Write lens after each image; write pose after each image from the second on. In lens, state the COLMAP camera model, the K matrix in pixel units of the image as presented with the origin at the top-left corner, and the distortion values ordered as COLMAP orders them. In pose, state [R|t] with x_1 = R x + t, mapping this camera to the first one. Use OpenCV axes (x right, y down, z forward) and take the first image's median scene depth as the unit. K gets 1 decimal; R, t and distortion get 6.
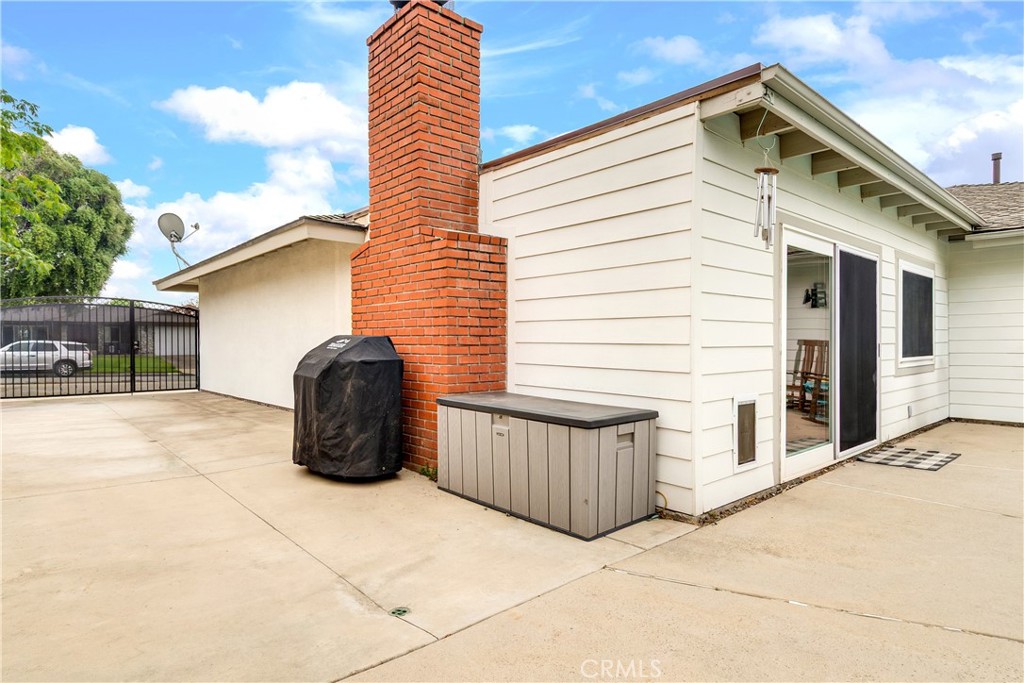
lens RADIAL K [[554.4, 0, 497.0], [0, 554.4, 330.7], [0, 0, 1]] dist [0.000773, -0.000619]
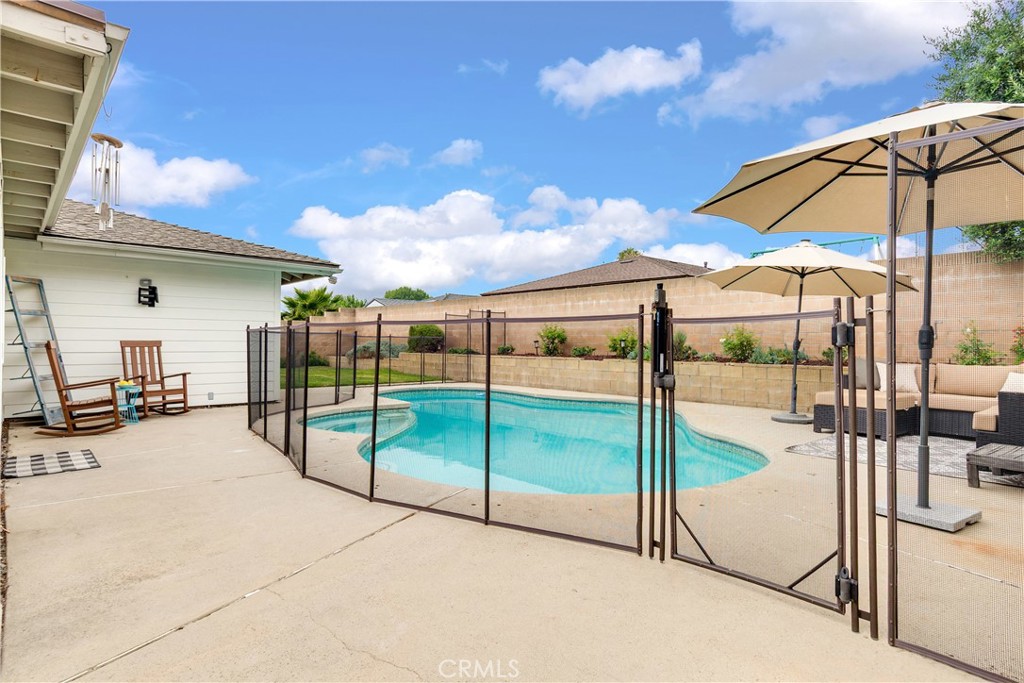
lens RADIAL K [[540.4, 0, 506.7], [0, 540.4, 338.1], [0, 0, 1]] dist [0.000177, -0.000523]
pose [[-0.008397, 0.012369, 0.999888, -0.368542], [-0.028117, 0.999525, -0.012600, 0.005979], [-0.999569, -0.028219, -0.008046, 0.407199]]
